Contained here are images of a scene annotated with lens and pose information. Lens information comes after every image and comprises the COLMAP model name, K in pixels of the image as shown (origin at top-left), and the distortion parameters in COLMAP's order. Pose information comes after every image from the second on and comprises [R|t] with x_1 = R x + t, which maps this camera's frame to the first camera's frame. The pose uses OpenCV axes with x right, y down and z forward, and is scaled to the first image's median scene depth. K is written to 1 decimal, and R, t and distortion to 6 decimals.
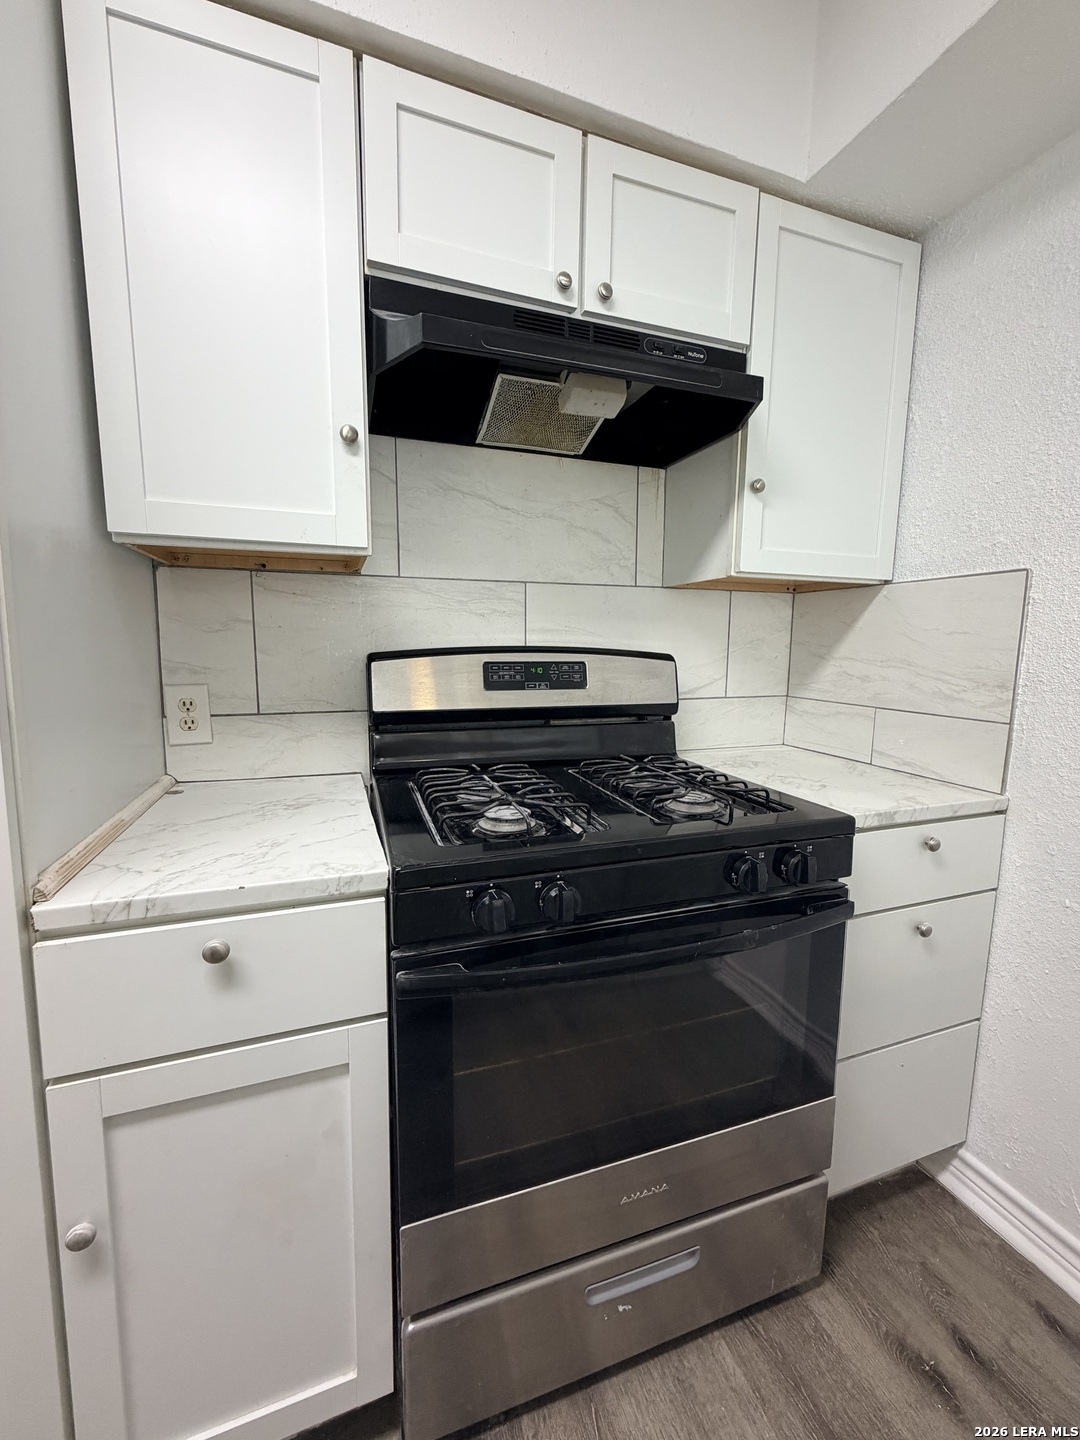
lens RADIAL K [[575.3, 0, 542.9], [0, 575.3, 718.2], [0, 0, 1]] dist [-0.000938, 0.000623]
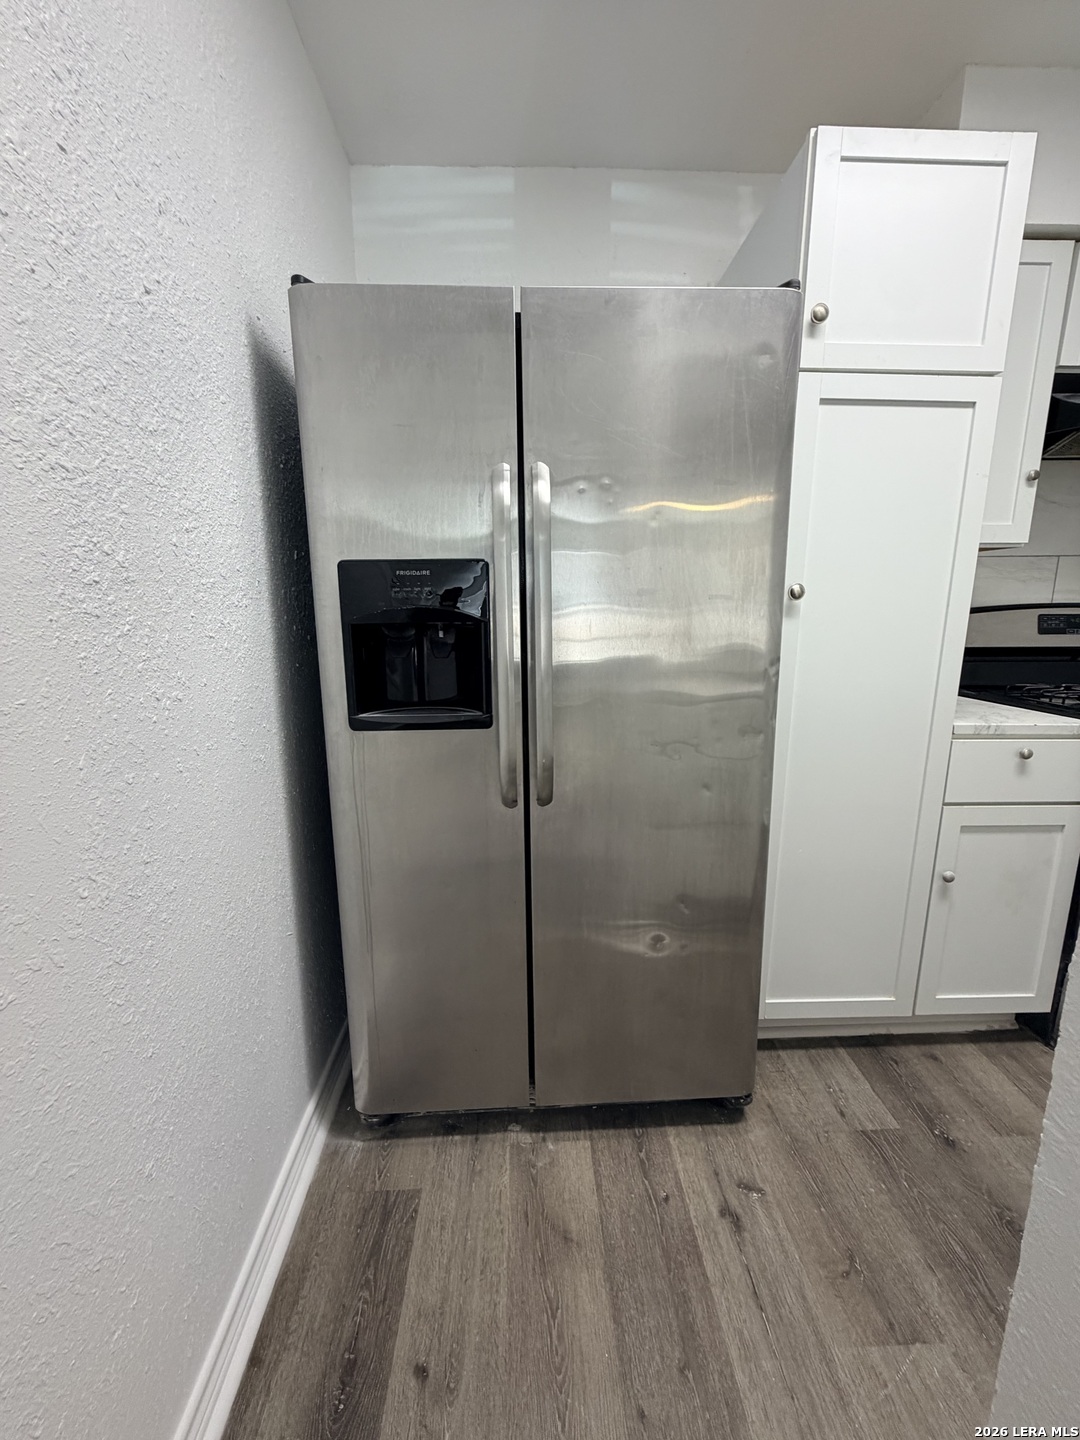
lens RADIAL K [[575.3, 0, 541.2], [0, 575.3, 717.1], [0, 0, 1]] dist [-0.000938, 0.000623]
pose [[0.947684, 0.049192, -0.315396, -0.927600], [-0.028696, 0.997183, 0.069307, 0.107884], [0.317917, -0.056631, 0.946426, -0.880238]]
